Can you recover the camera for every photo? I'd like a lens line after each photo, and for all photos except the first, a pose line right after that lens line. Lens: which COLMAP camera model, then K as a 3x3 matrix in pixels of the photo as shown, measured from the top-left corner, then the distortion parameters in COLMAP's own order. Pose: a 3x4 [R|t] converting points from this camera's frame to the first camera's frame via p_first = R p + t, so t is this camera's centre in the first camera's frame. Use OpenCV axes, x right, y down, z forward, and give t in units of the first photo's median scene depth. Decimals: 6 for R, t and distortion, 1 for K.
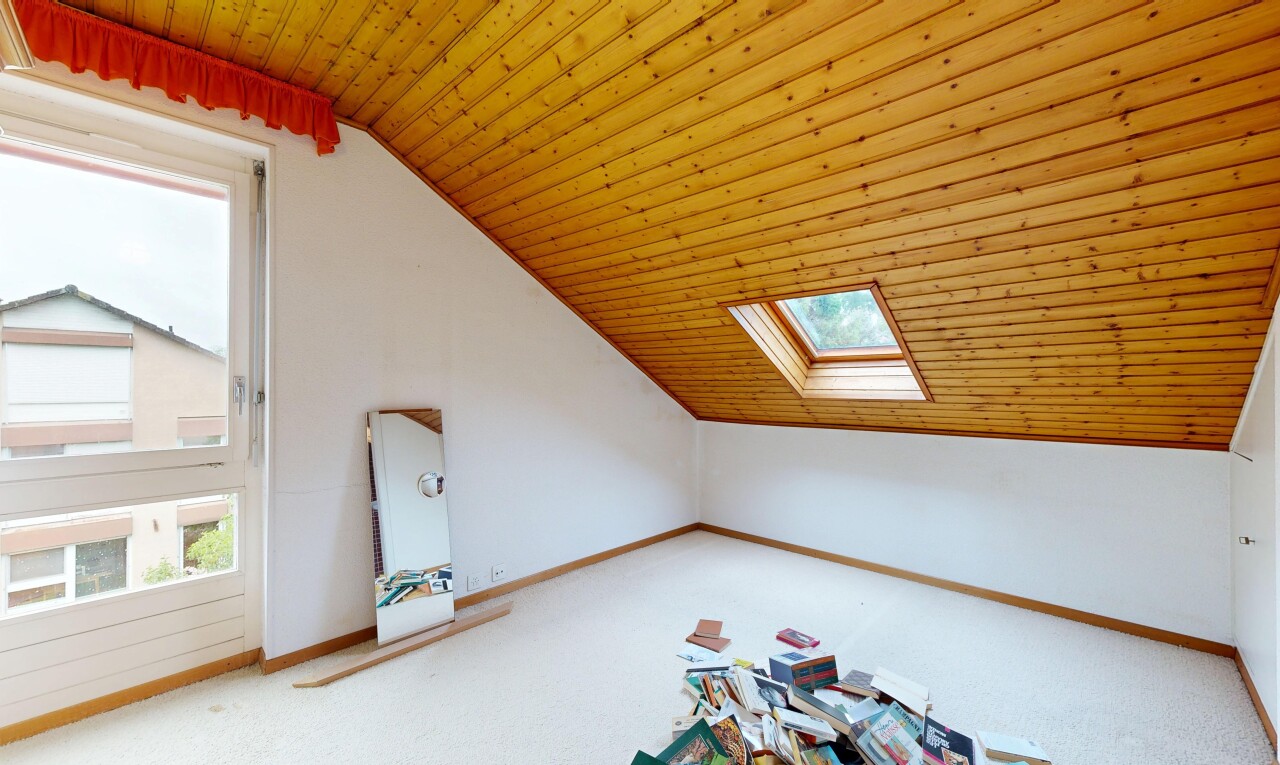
lens RADIAL K [[498.3, 0, 640.0], [0, 498.3, 382.5], [0, 0, 1]] dist [0.000550, 0.000044]
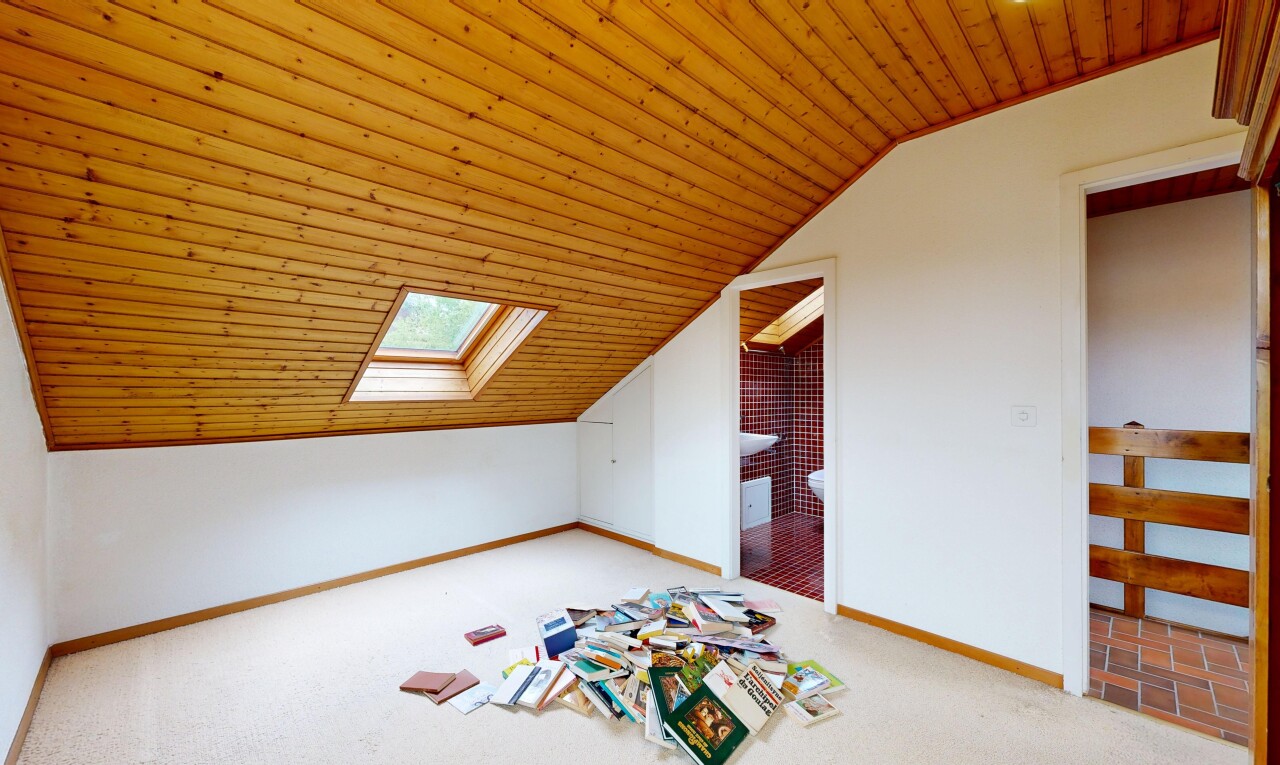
lens RADIAL K [[498.3, 0, 640.0], [0, 498.3, 382.5], [0, 0, 1]] dist [0.000550, 0.000044]
pose [[0.034182, 0.010764, 0.999358, -0.726432], [-0.009488, 0.999900, -0.010445, 0.003612], [-0.999371, -0.009124, 0.034281, 0.669432]]
